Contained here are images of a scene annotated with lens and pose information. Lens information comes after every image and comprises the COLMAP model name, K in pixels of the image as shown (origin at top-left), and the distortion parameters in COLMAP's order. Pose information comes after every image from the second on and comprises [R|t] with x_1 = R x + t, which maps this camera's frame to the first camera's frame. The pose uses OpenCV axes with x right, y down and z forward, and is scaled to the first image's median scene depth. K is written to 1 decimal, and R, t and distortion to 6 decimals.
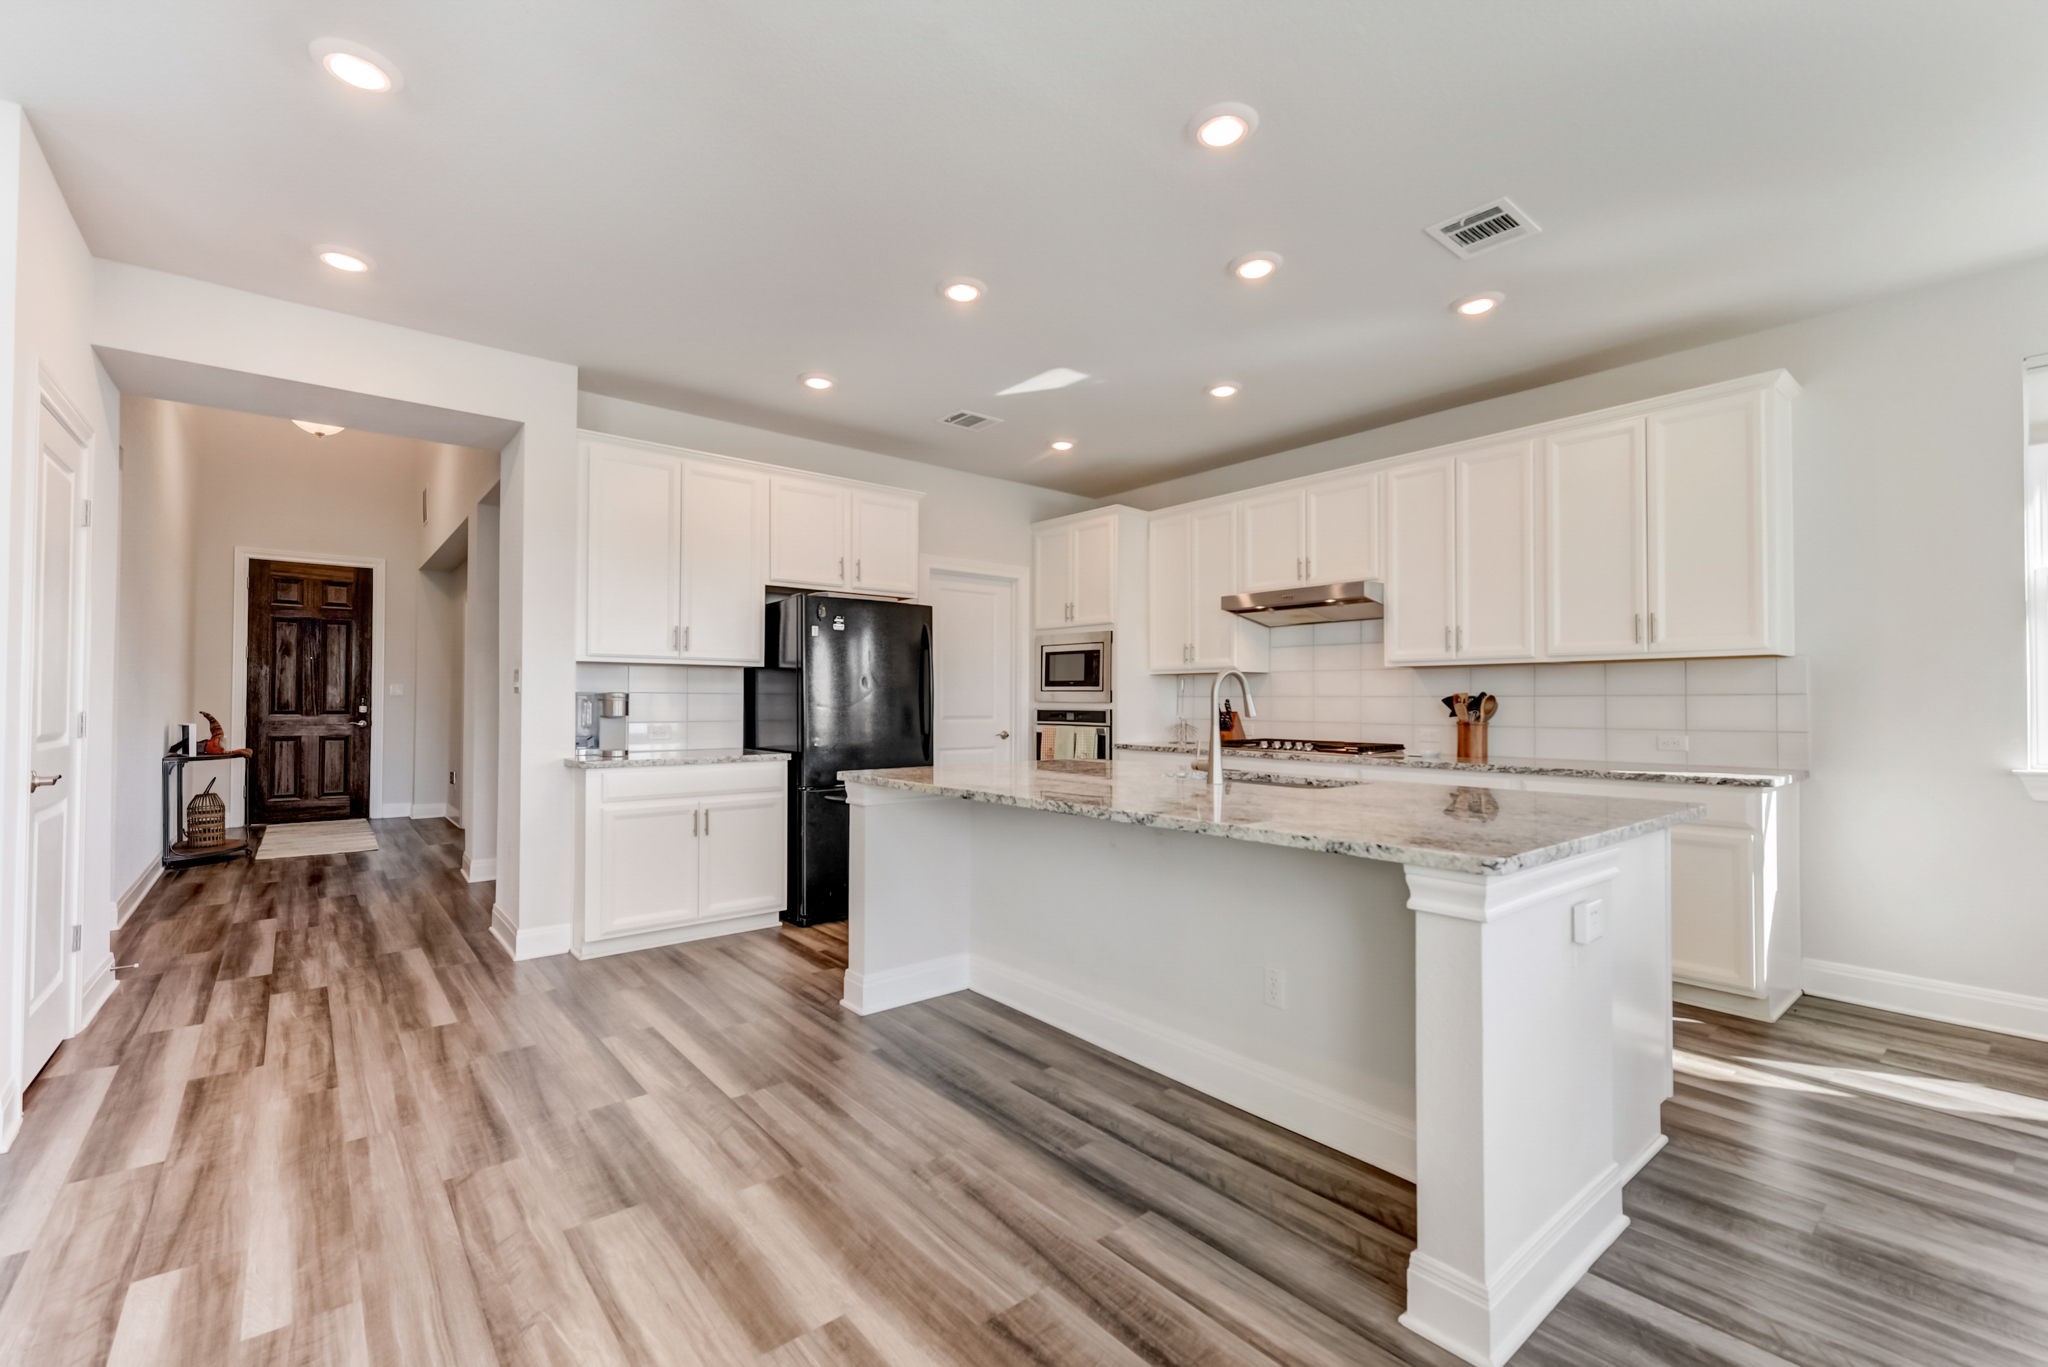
lens RADIAL K [[847.3, 0, 957.5], [0, 847.3, 692.1], [0, 0, 1]] dist [0.020731, -0.012495]
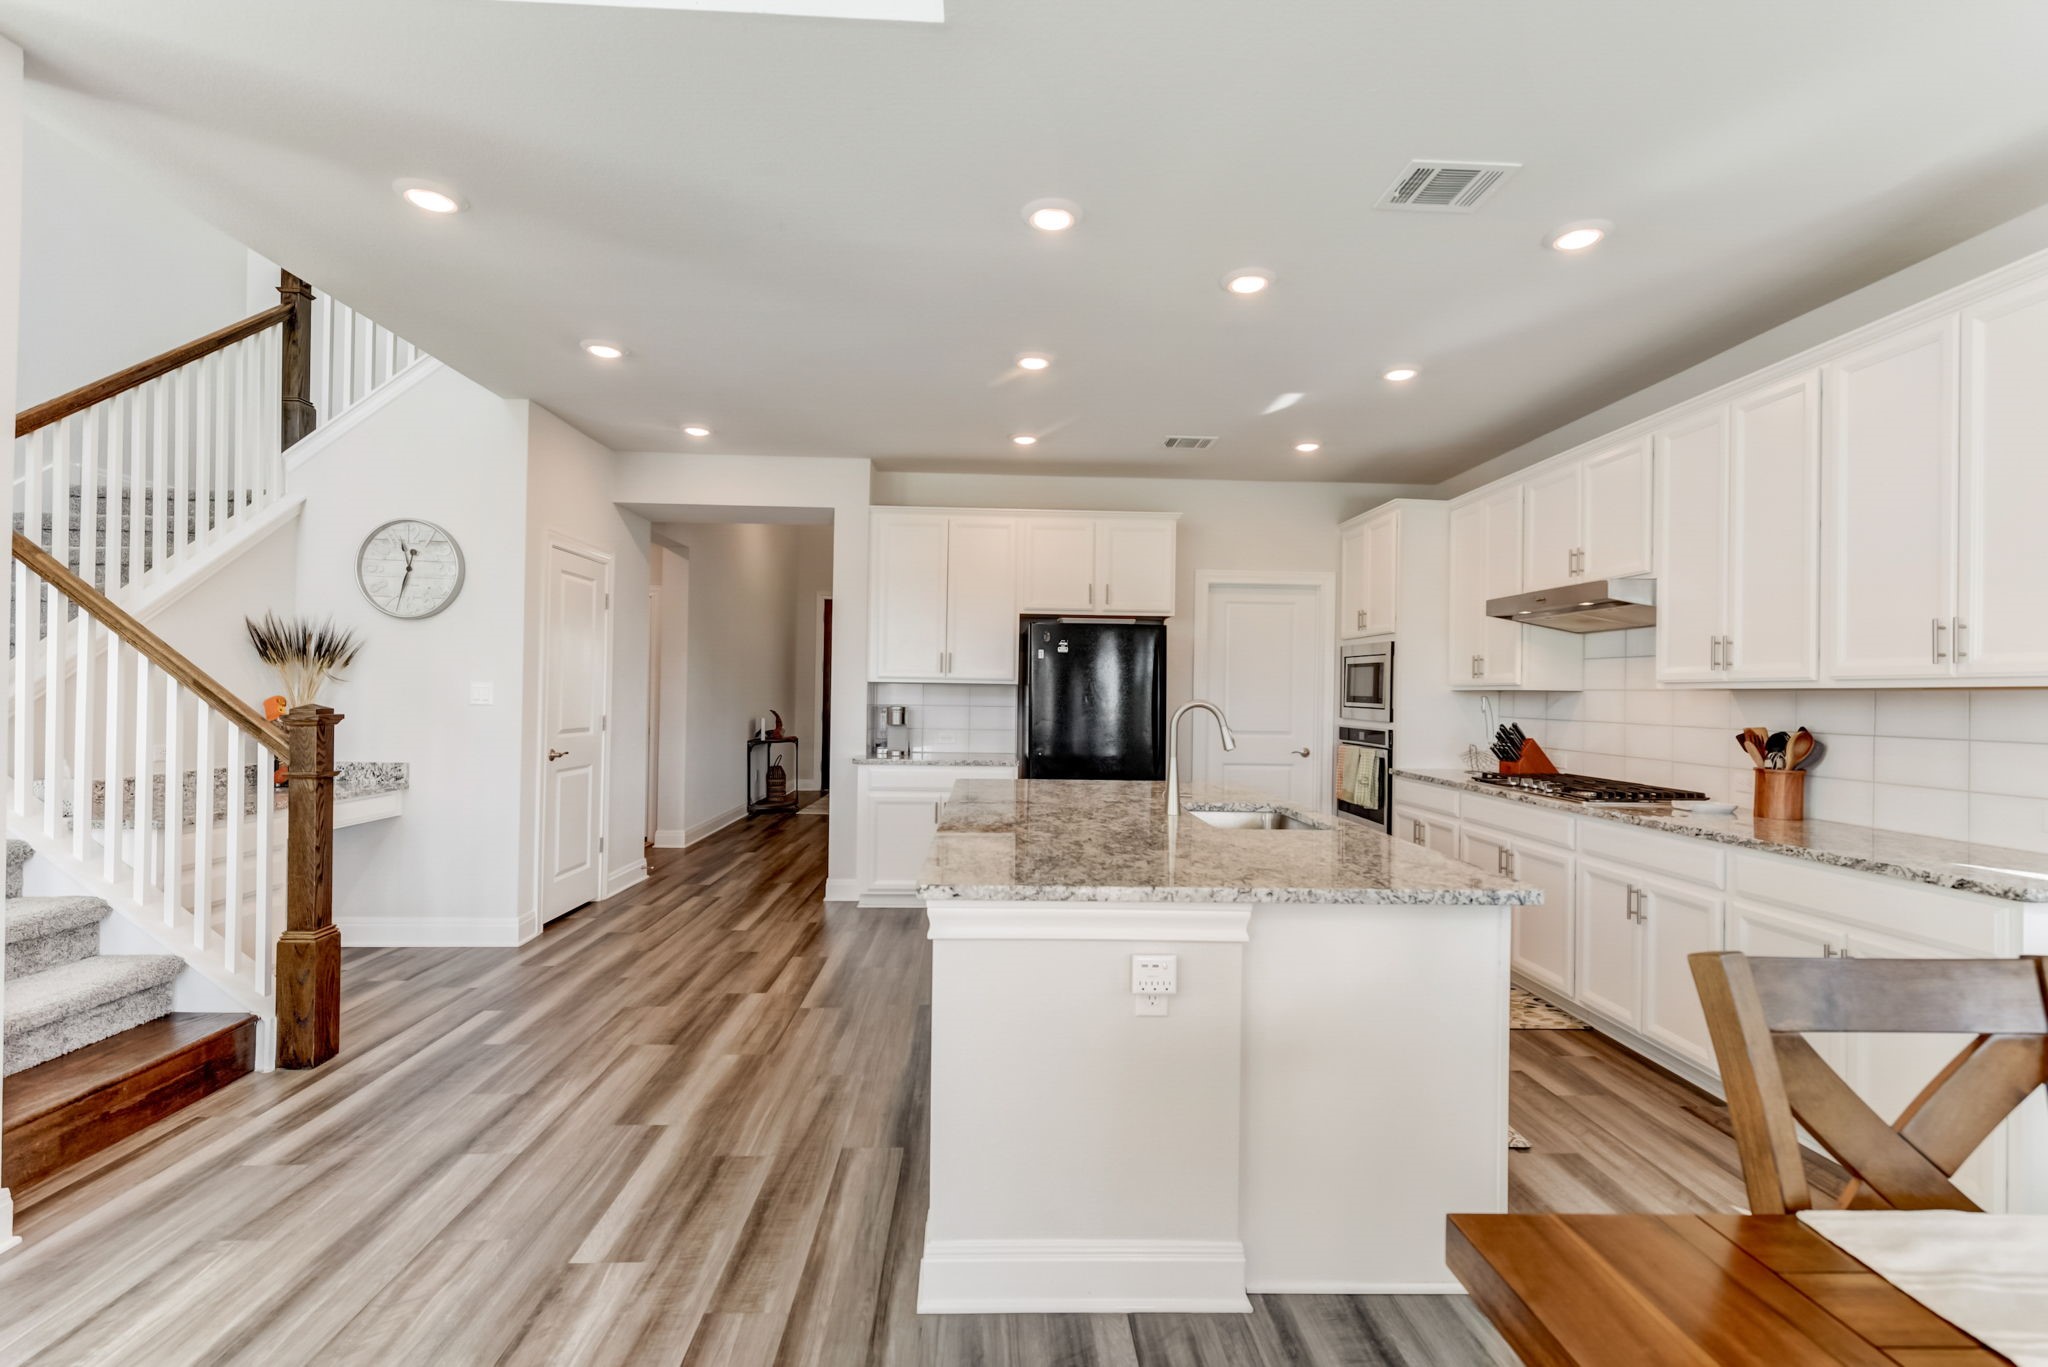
lens RADIAL K [[847.3, 0, 957.5], [0, 847.3, 692.1], [0, 0, 1]] dist [0.020731, -0.012495]
pose [[0.804978, 0.005694, -0.593277, 0.462705], [-0.005097, 0.999983, 0.002683, -0.026468], [0.593283, 0.000864, 0.804994, 0.021833]]
